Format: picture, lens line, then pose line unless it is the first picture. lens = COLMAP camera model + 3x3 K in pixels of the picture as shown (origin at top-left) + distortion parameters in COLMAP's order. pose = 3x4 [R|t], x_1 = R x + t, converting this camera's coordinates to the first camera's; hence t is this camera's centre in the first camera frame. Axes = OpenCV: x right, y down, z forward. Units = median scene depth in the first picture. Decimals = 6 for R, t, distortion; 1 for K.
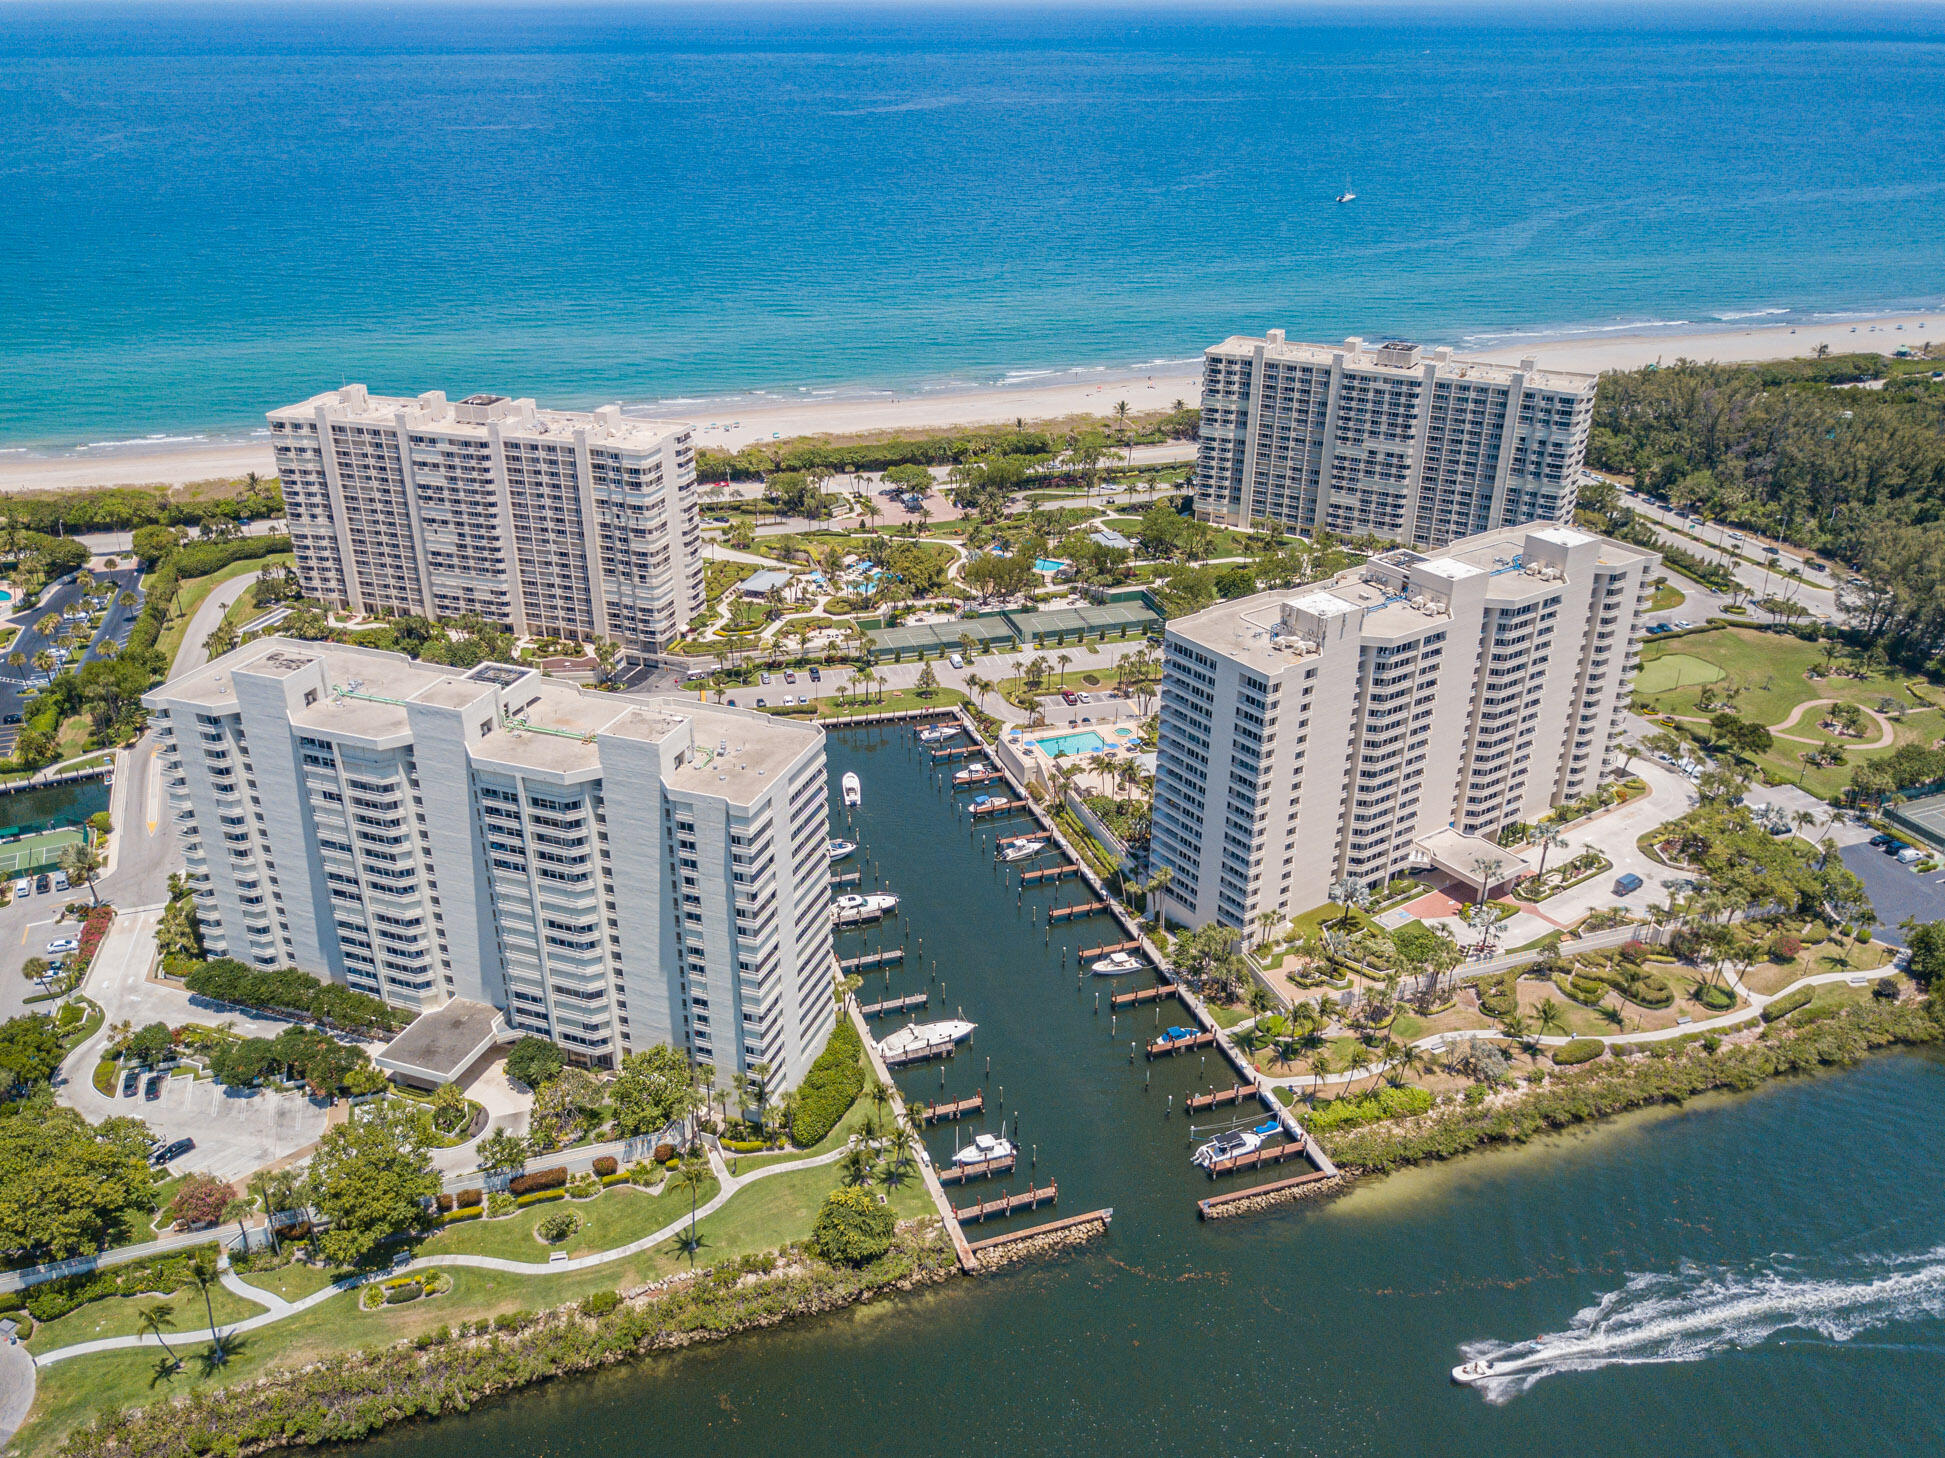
lens RADIAL K [[1542.7, 0, 936.5], [0, 1542.7, 781.3], [0, 0, 1]] dist [0.036651, -0.045545]
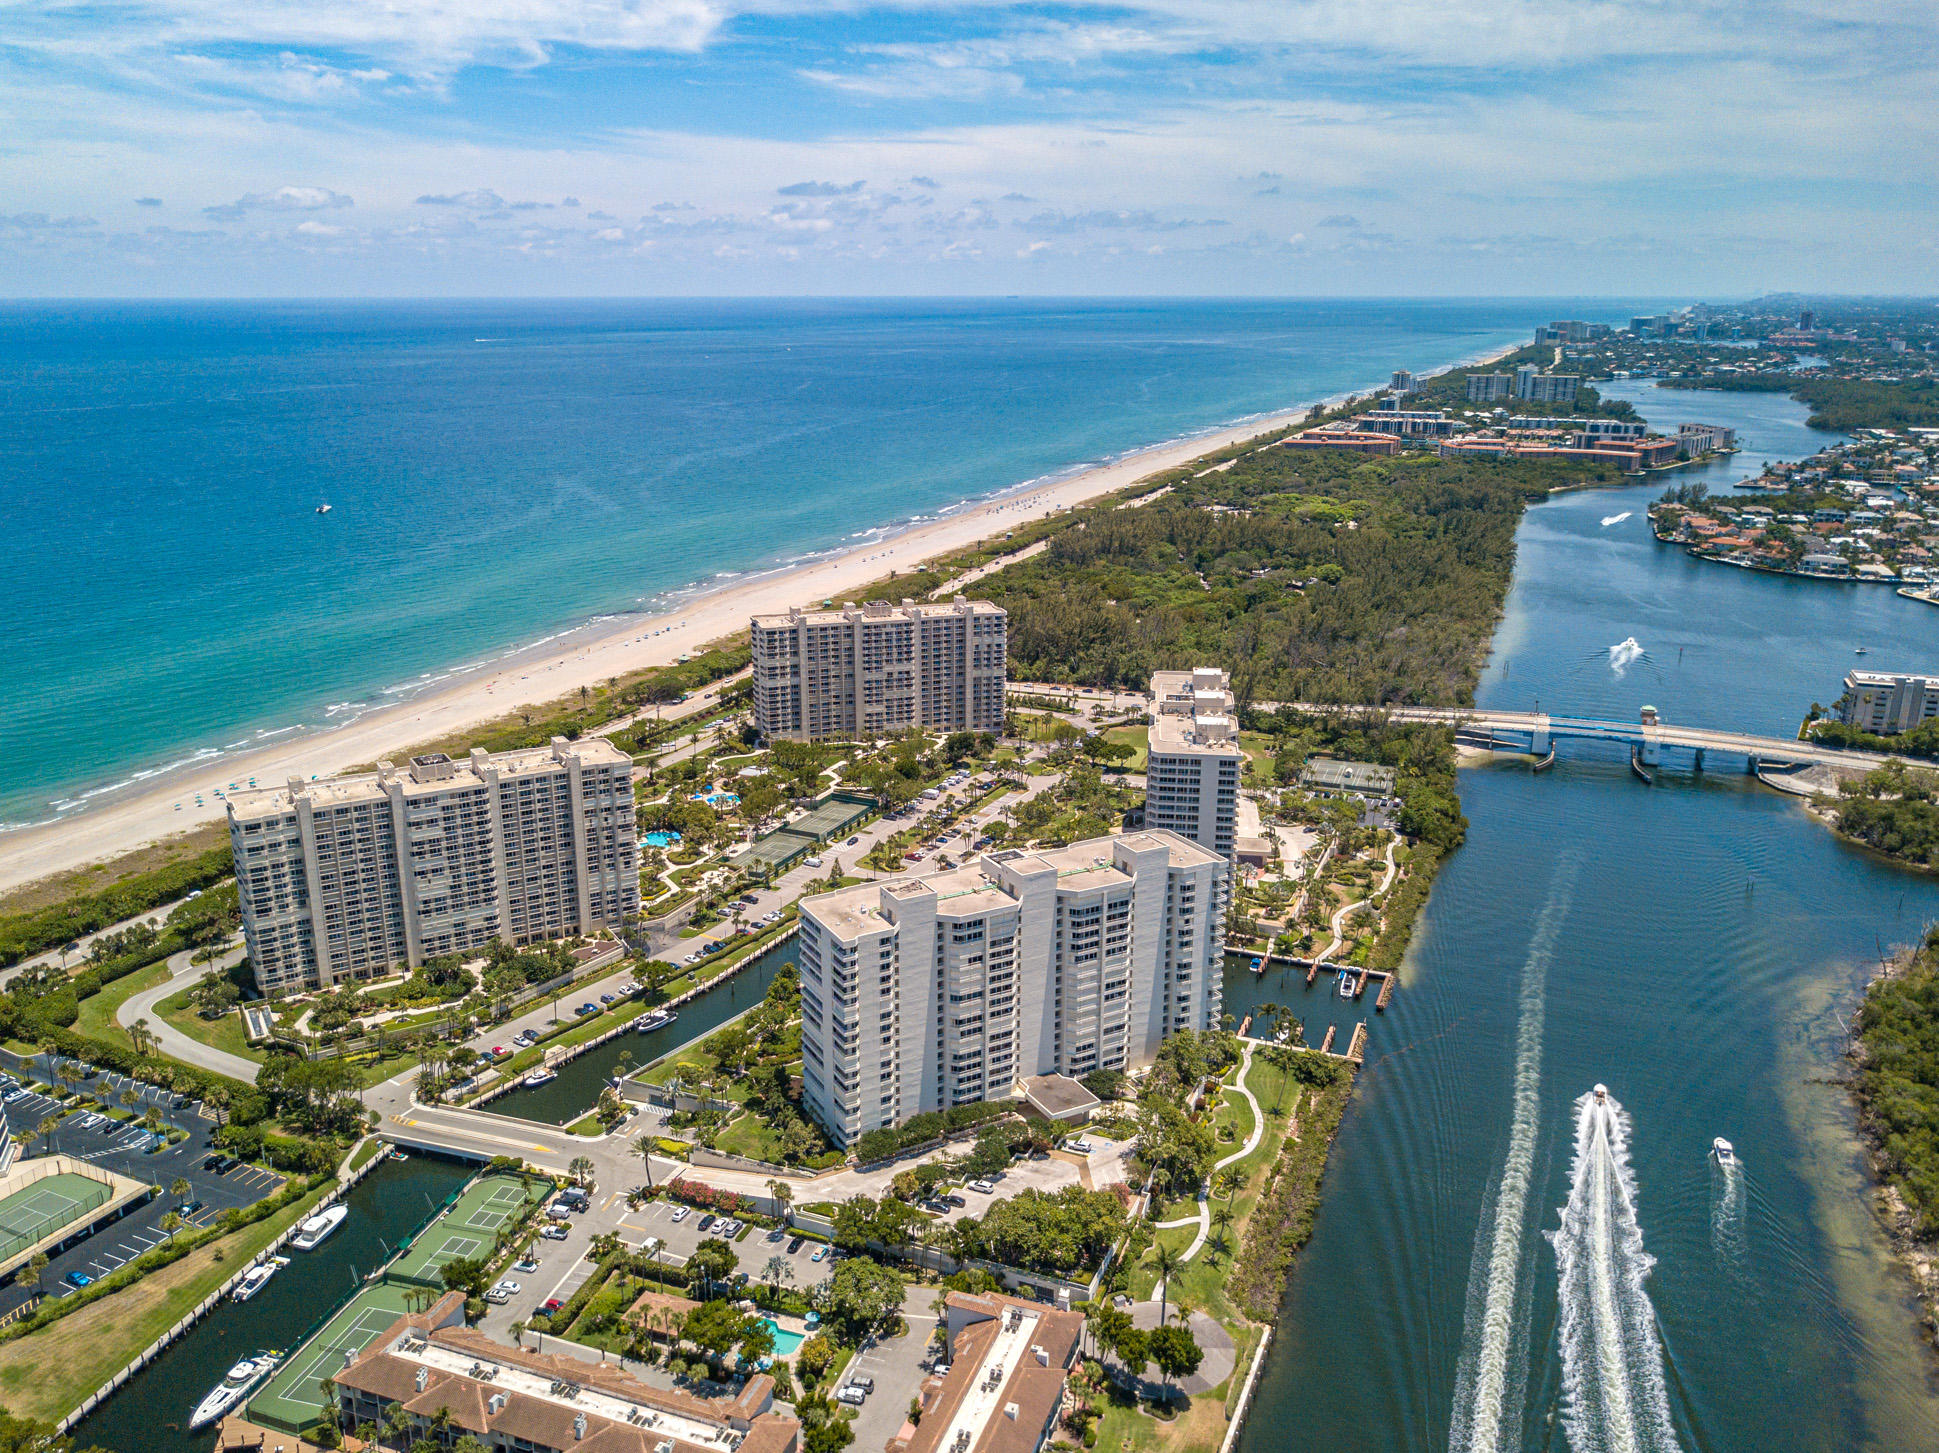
lens RADIAL K [[1538.0, 0, 970.9], [0, 1538.0, 733.1], [0, 0, 1]] dist [0.036651, -0.045545]
pose [[0.651797, -0.207185, 0.729544, -1.066340], [0.344369, 0.937925, -0.041306, -0.101423], [-0.675700, 0.278156, 0.682685, -0.056346]]
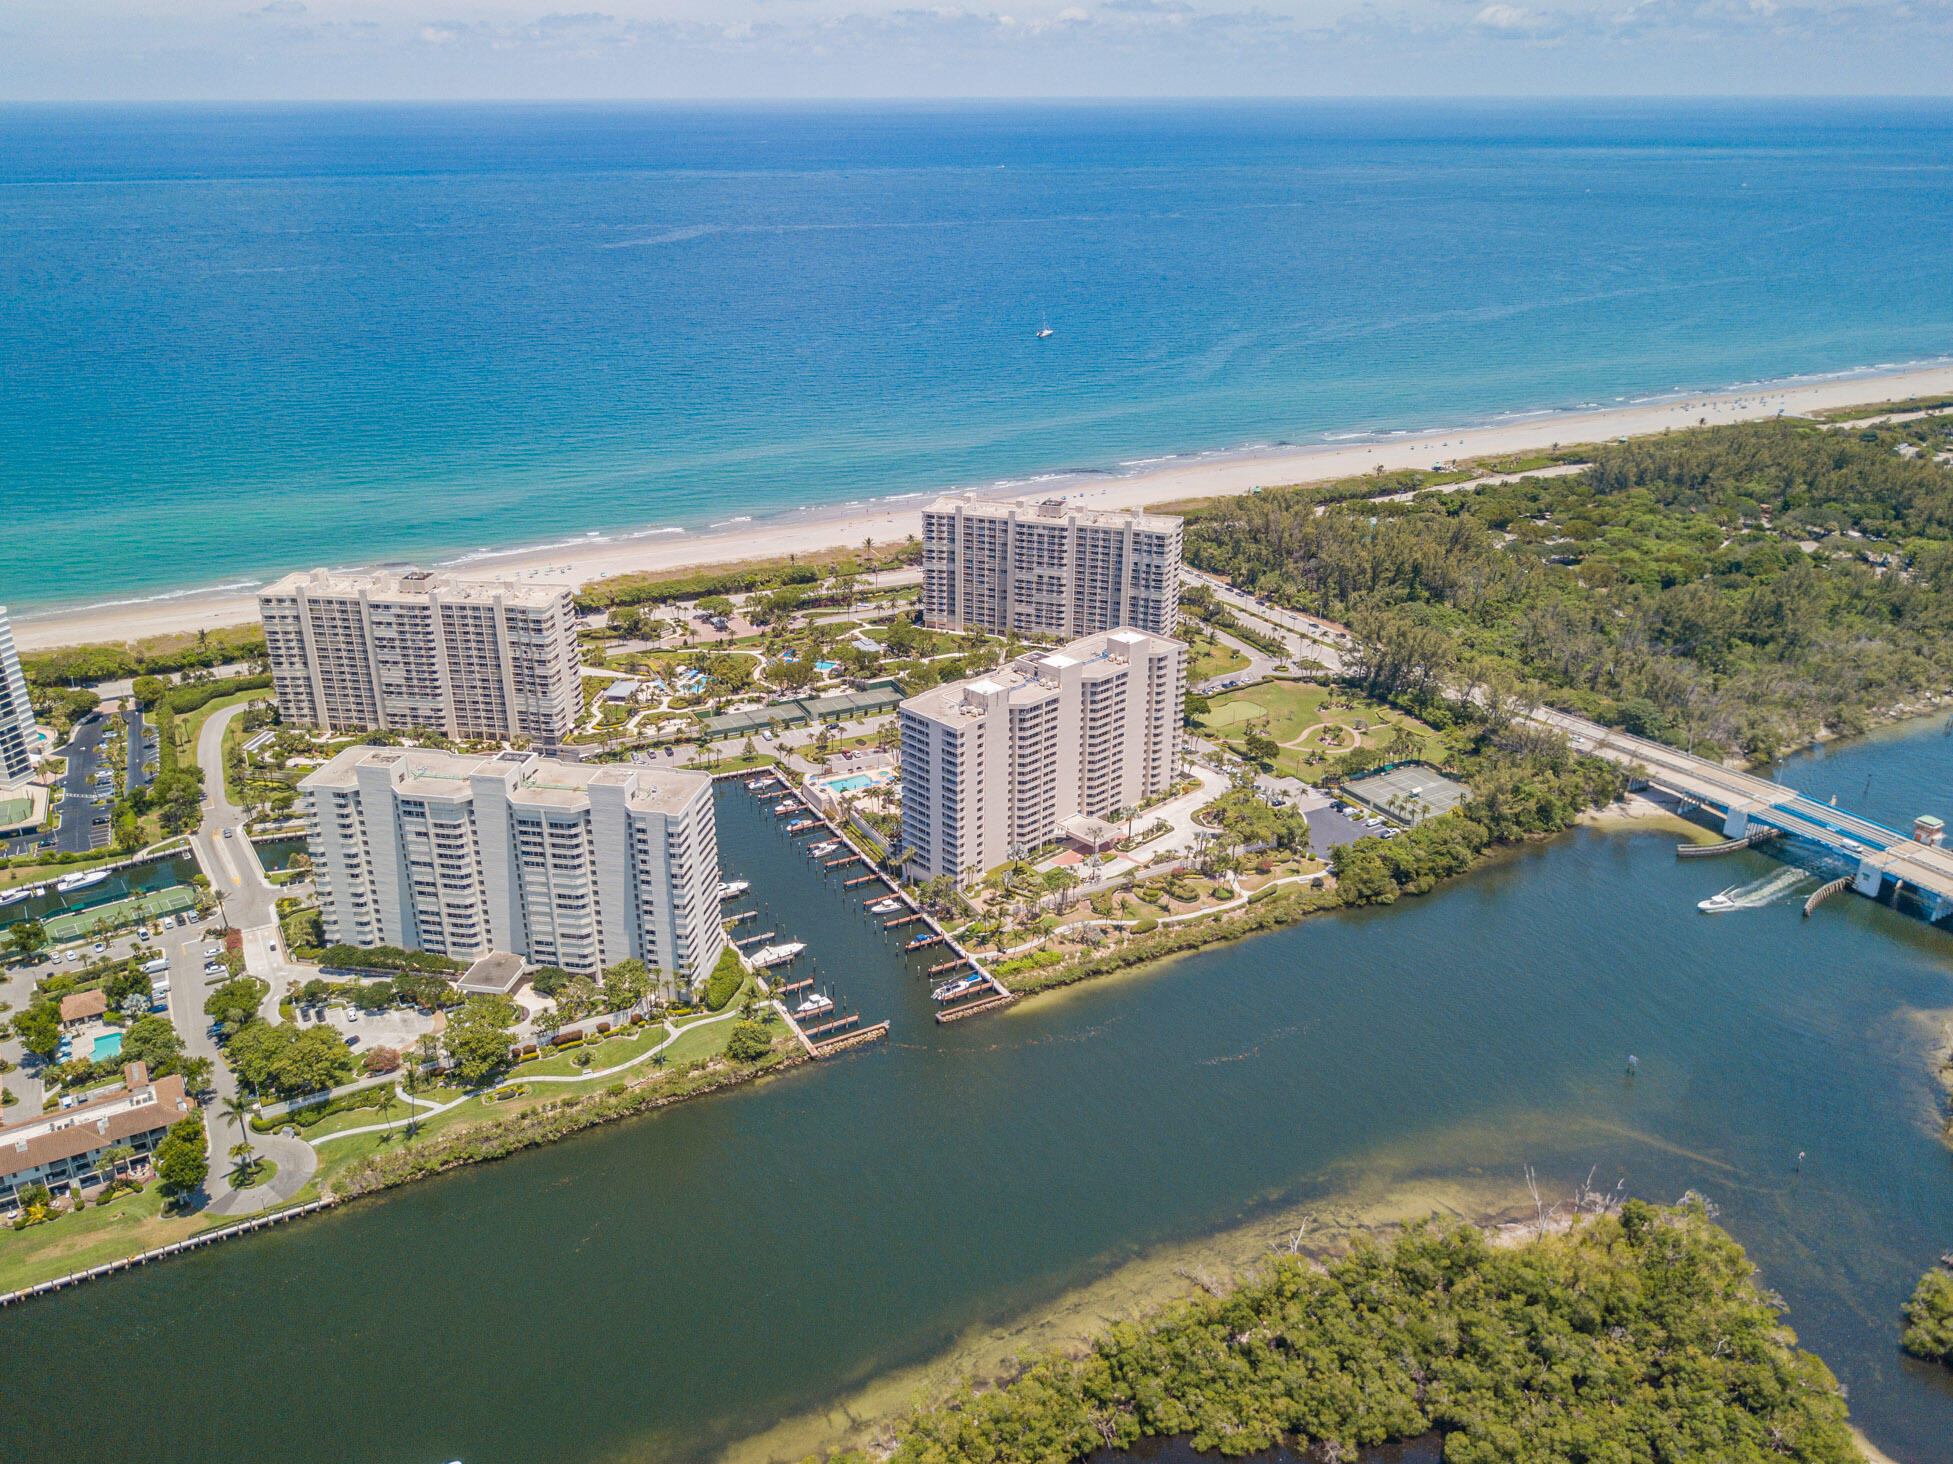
lens RADIAL K [[1549.1, 0, 965.8], [0, 1549.1, 777.0], [0, 0, 1]] dist [0.036651, -0.045545]
pose [[0.984444, -0.070924, 0.160750, -0.050662], [0.079476, 0.995709, -0.047405, 0.056563], [-0.156698, 0.059443, 0.985856, -0.591864]]
